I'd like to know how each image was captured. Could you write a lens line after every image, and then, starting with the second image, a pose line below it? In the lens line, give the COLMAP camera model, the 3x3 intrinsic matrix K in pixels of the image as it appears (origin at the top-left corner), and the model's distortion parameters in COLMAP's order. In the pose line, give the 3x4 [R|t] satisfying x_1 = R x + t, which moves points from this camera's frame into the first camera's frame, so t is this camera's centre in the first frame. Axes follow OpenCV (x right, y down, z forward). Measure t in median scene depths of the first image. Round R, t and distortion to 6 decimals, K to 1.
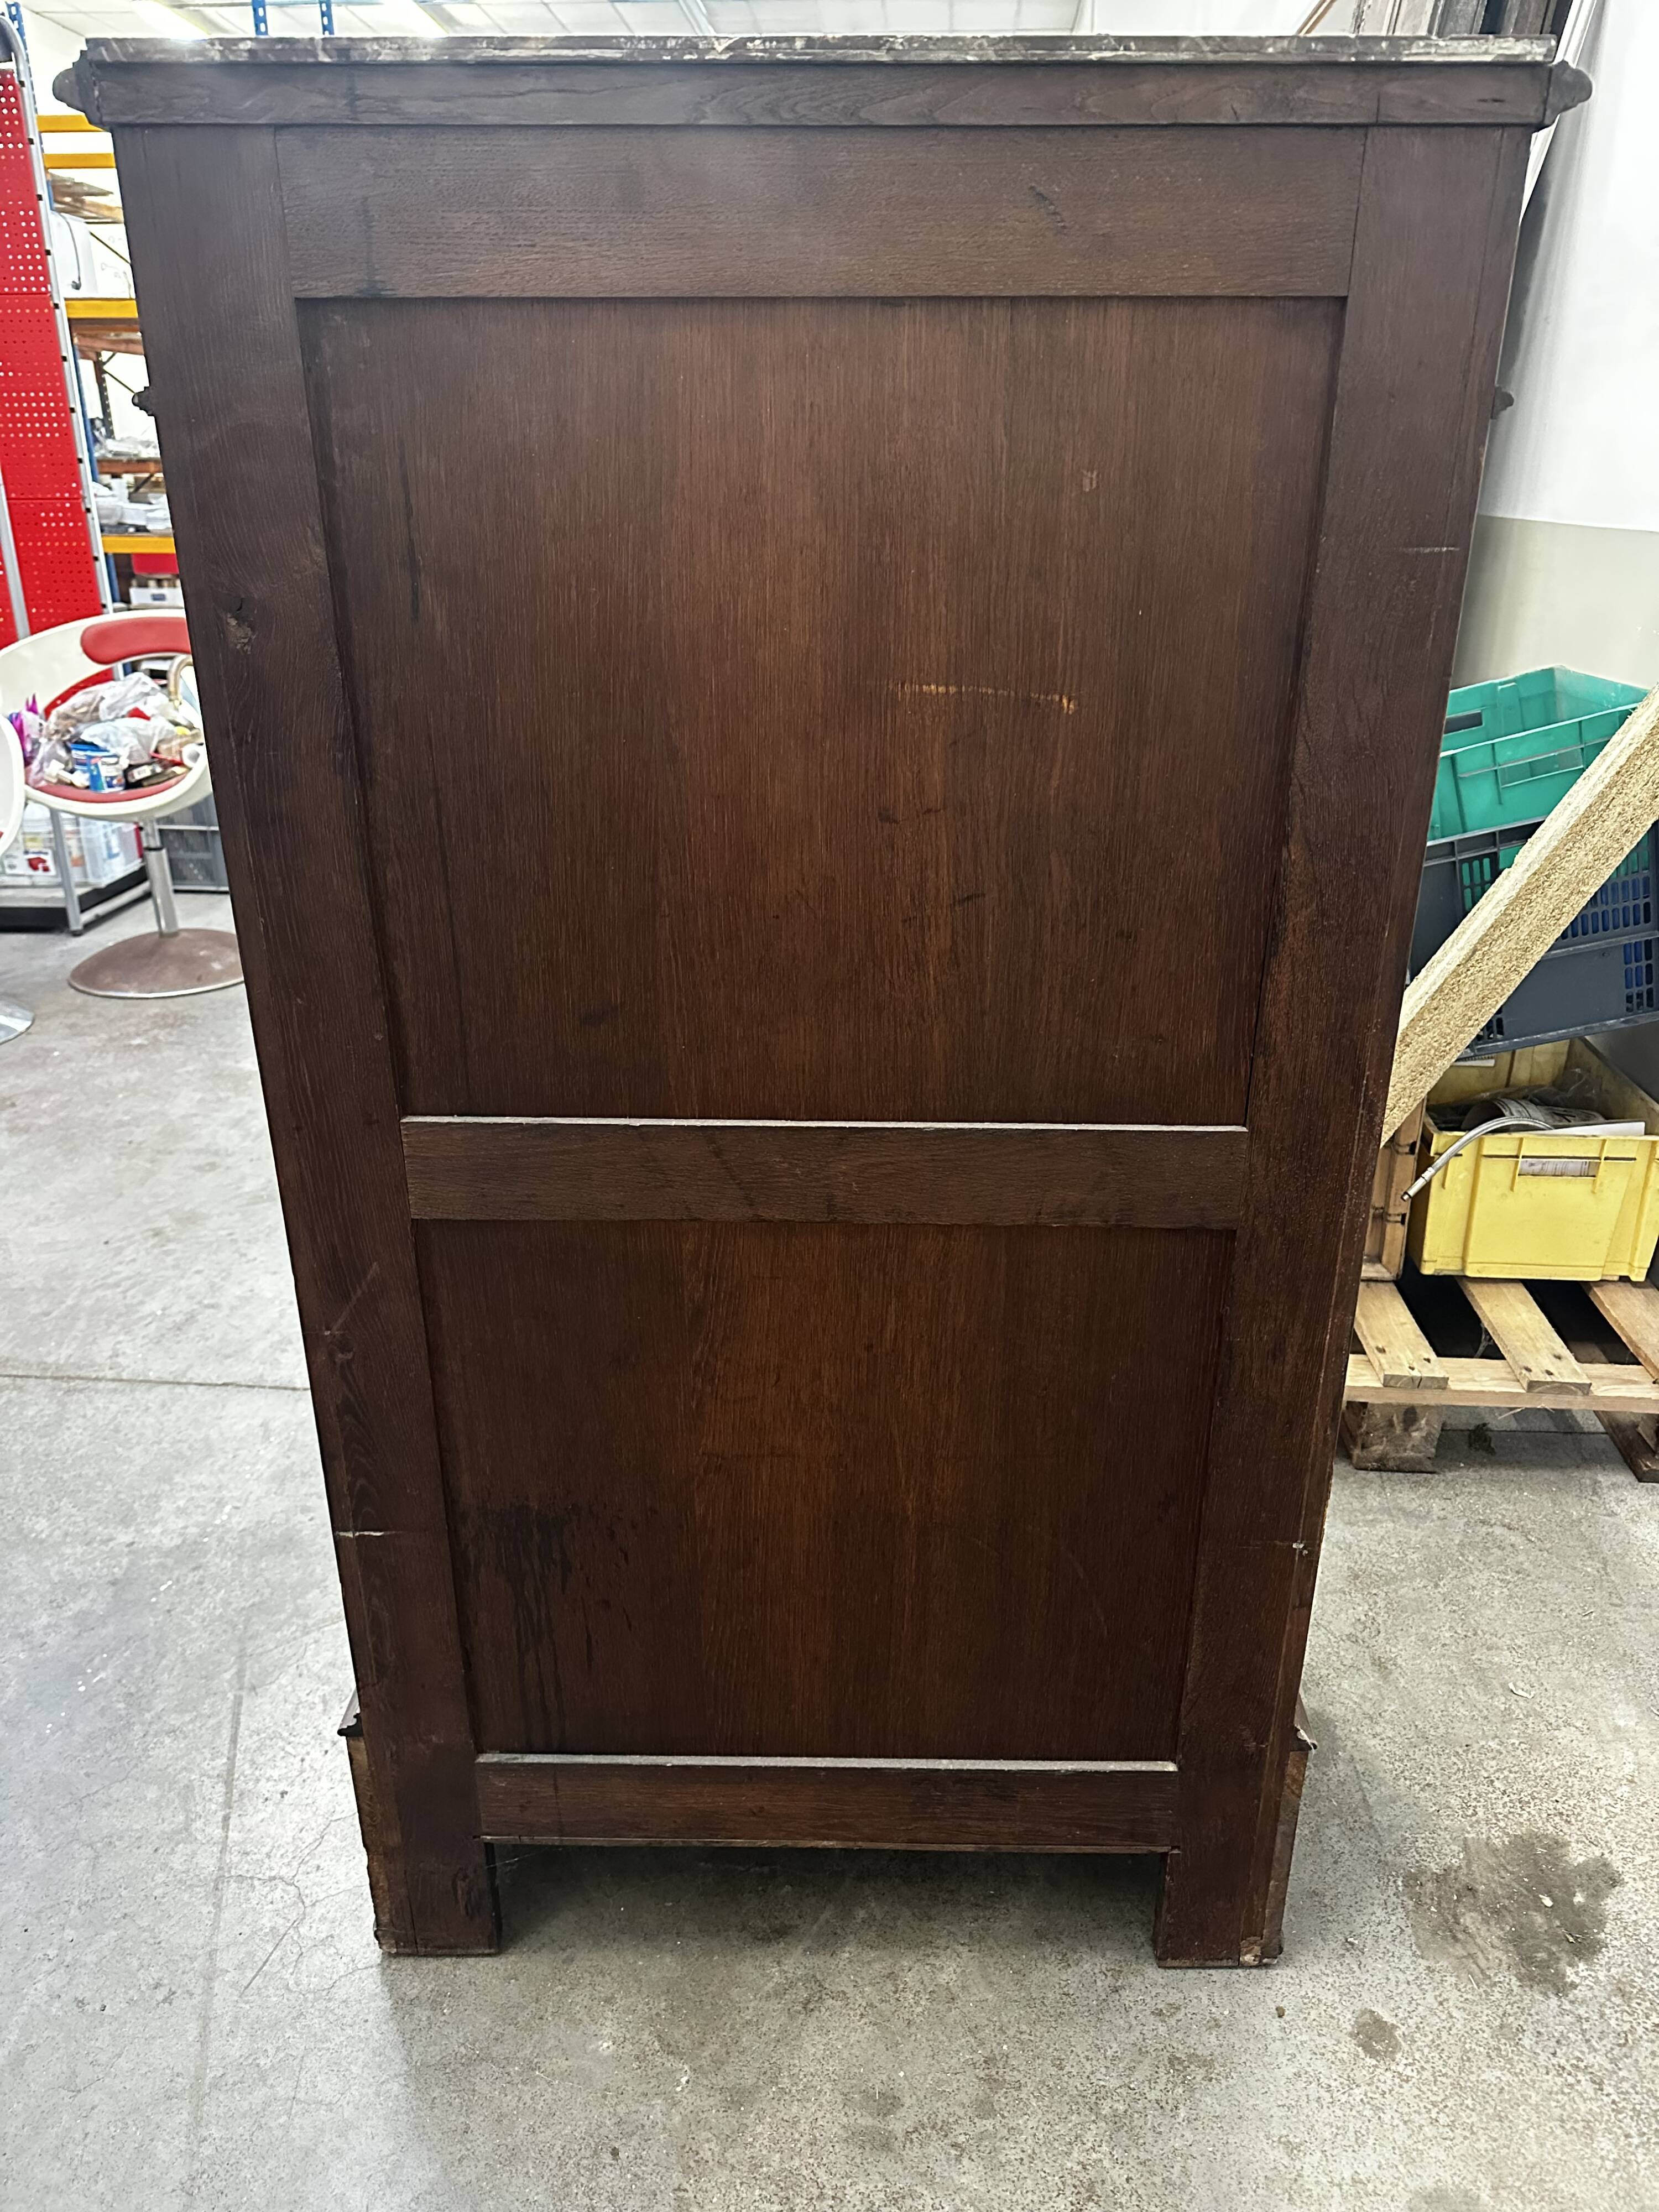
lens RADIAL K [[1560.8, 0, 847.9], [0, 1560.8, 1109.8], [0, 0, 1]] dist [0.023949, -0.037082]
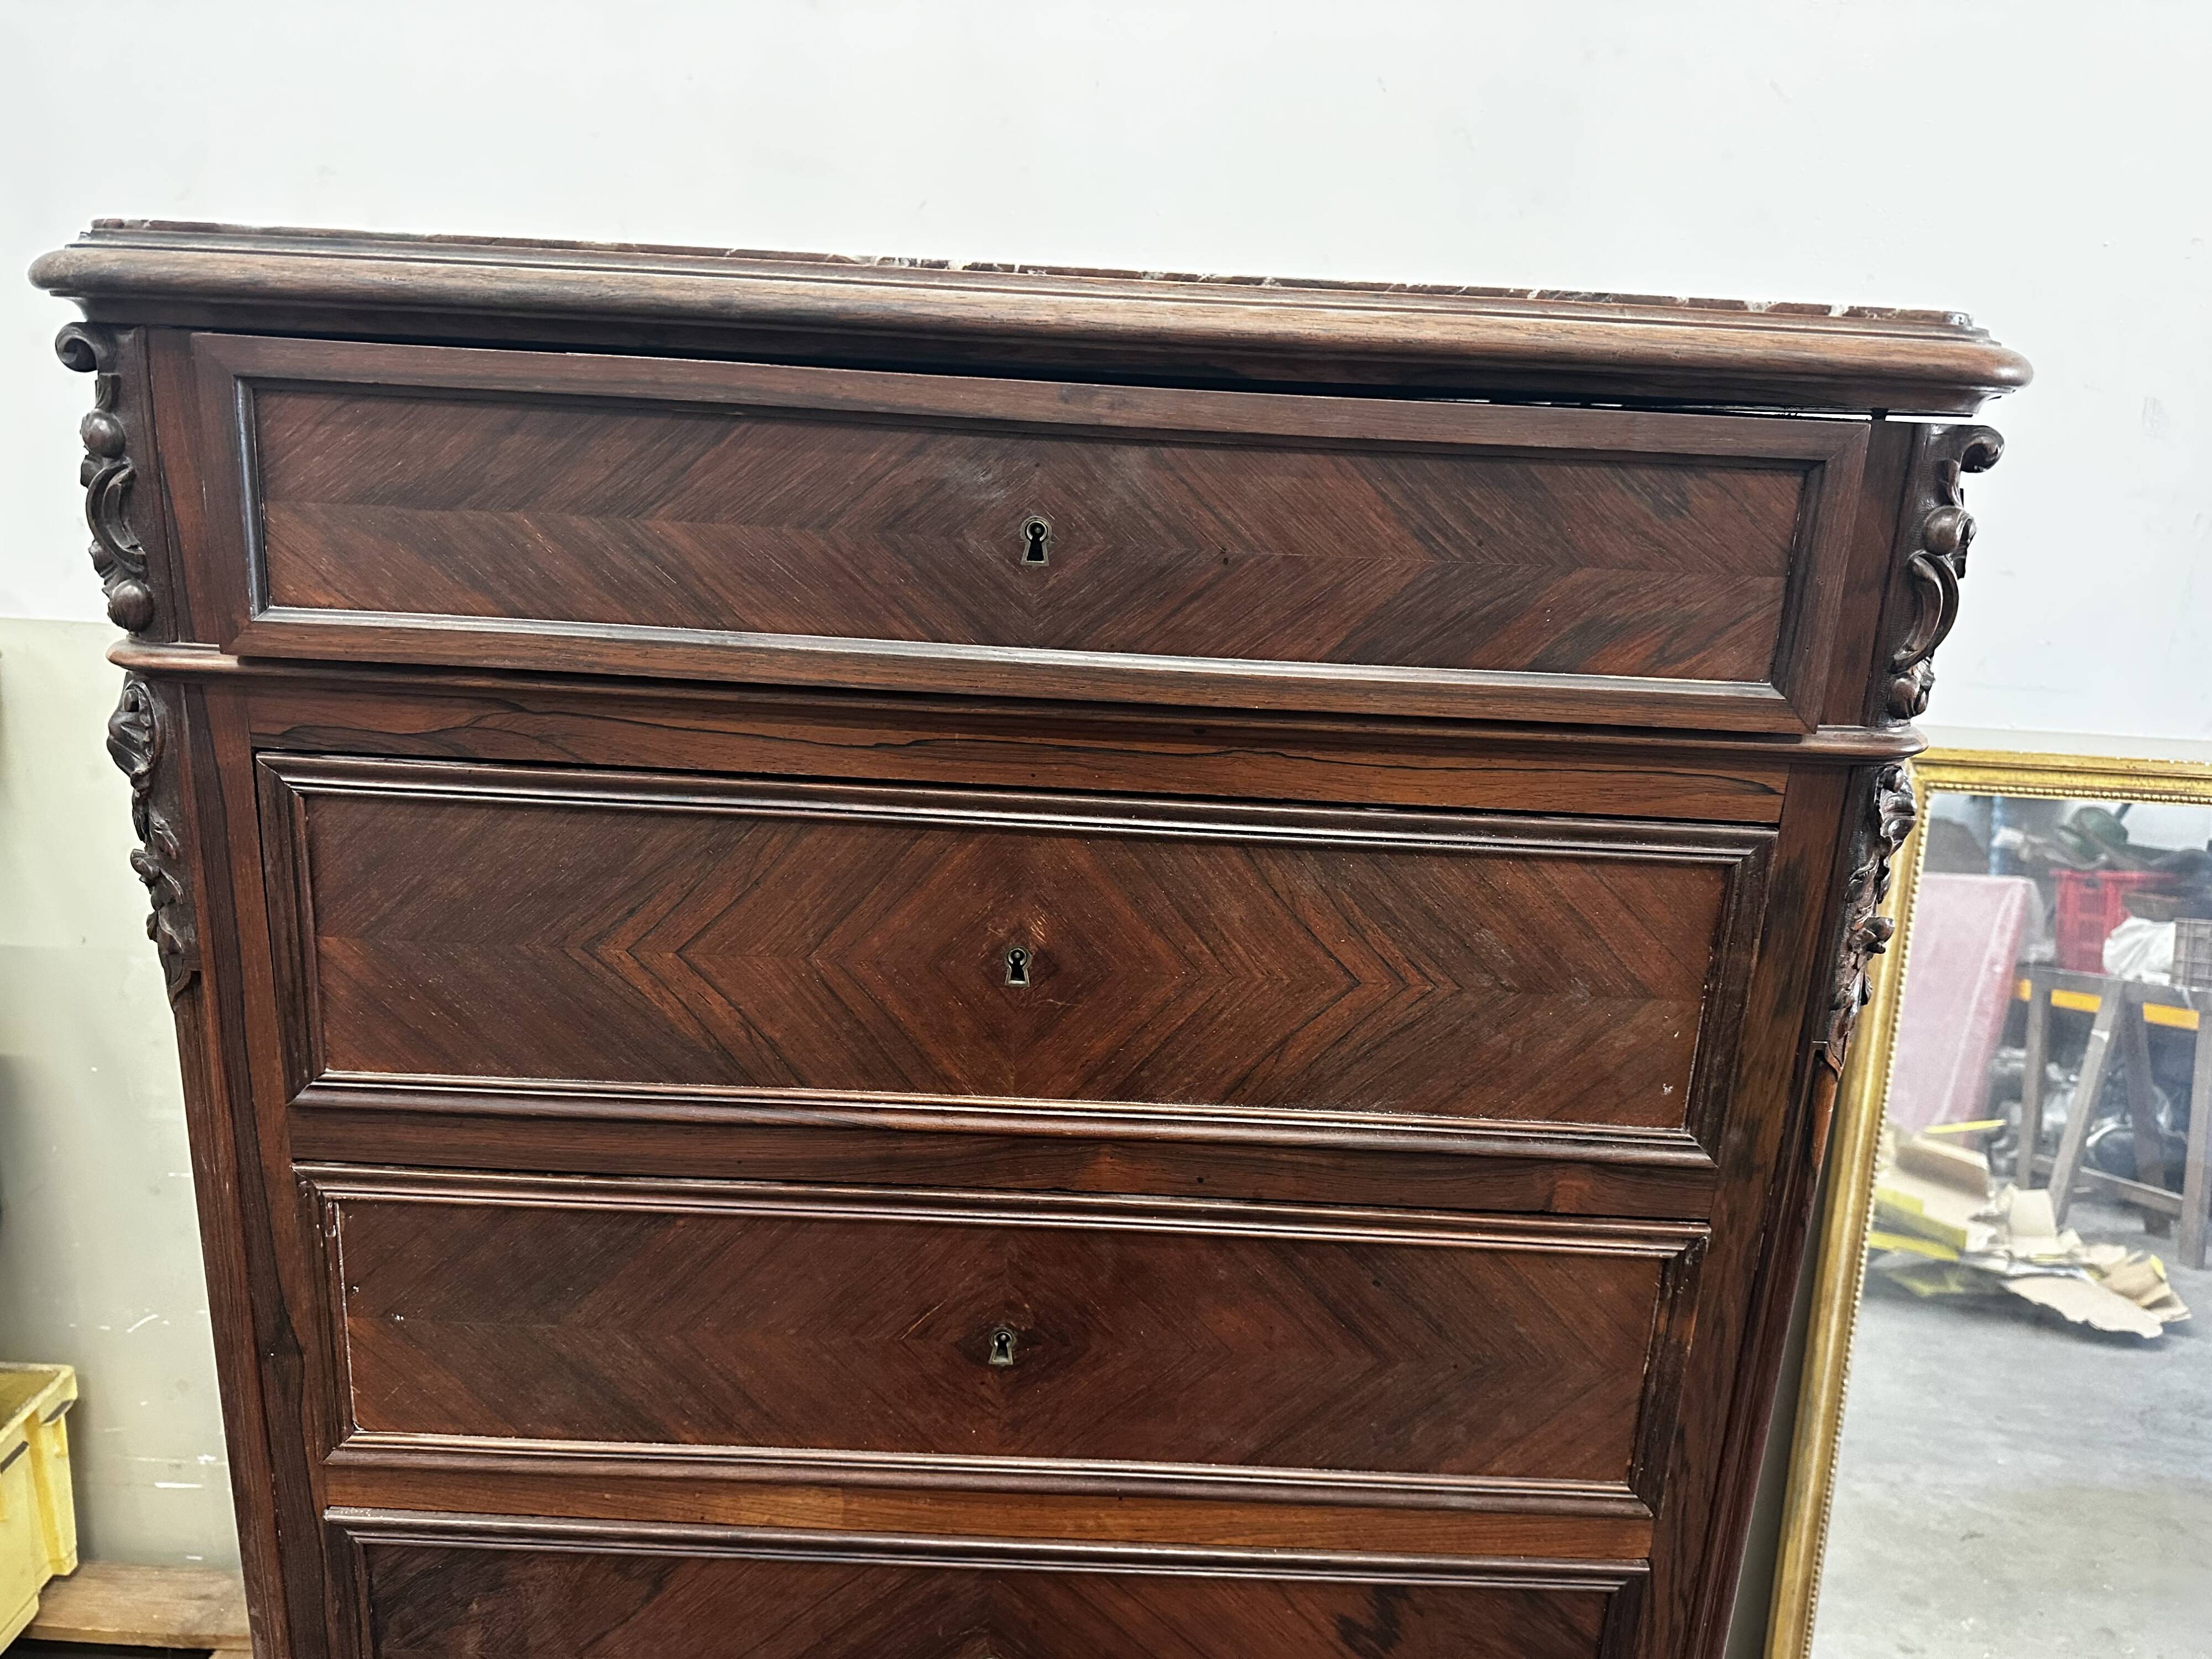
lens RADIAL K [[1560.8, 0, 1108.1], [0, 1560.8, 835.7], [0, 0, 1]] dist [0.023949, -0.037082]
pose [[-0.042150, -0.302071, 0.952353, -0.180629], [0.327111, 0.896492, 0.298831, -0.448673], [-0.944046, 0.324121, 0.061024, 0.691865]]
